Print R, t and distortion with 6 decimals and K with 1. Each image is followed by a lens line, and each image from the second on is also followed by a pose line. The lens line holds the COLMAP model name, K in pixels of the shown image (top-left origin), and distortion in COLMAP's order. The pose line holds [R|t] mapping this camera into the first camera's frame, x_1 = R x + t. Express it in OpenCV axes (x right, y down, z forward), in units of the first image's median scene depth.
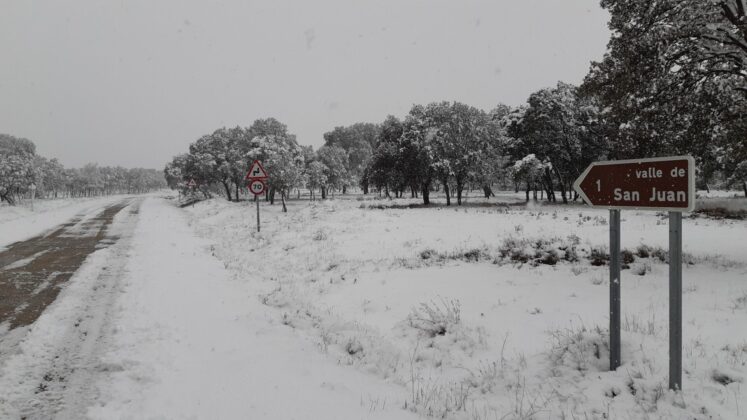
lens RADIAL K [[572.9, 0, 373.5], [0, 572.9, 210.0], [0, 0, 1]] dist [0.081317, -0.160753]
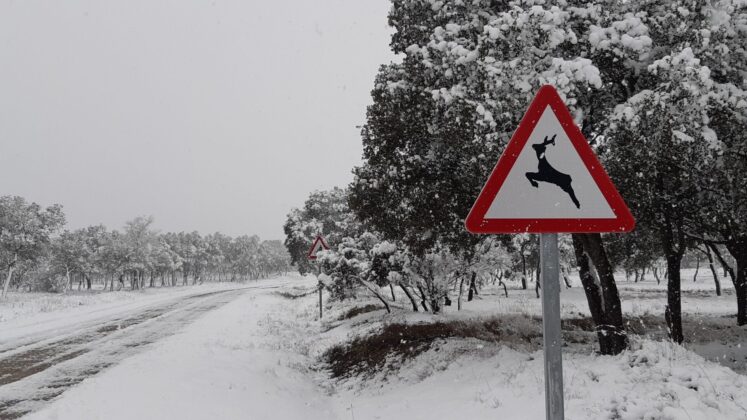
lens RADIAL K [[572.9, 0, 373.5], [0, 572.9, 210.0], [0, 0, 1]] dist [0.081317, -0.160753]
pose [[0.974963, -0.029823, -0.220358, -0.208253], [-0.001413, 0.990114, -0.140256, -0.023248], [0.222362, 0.137056, 0.965283, 0.612672]]
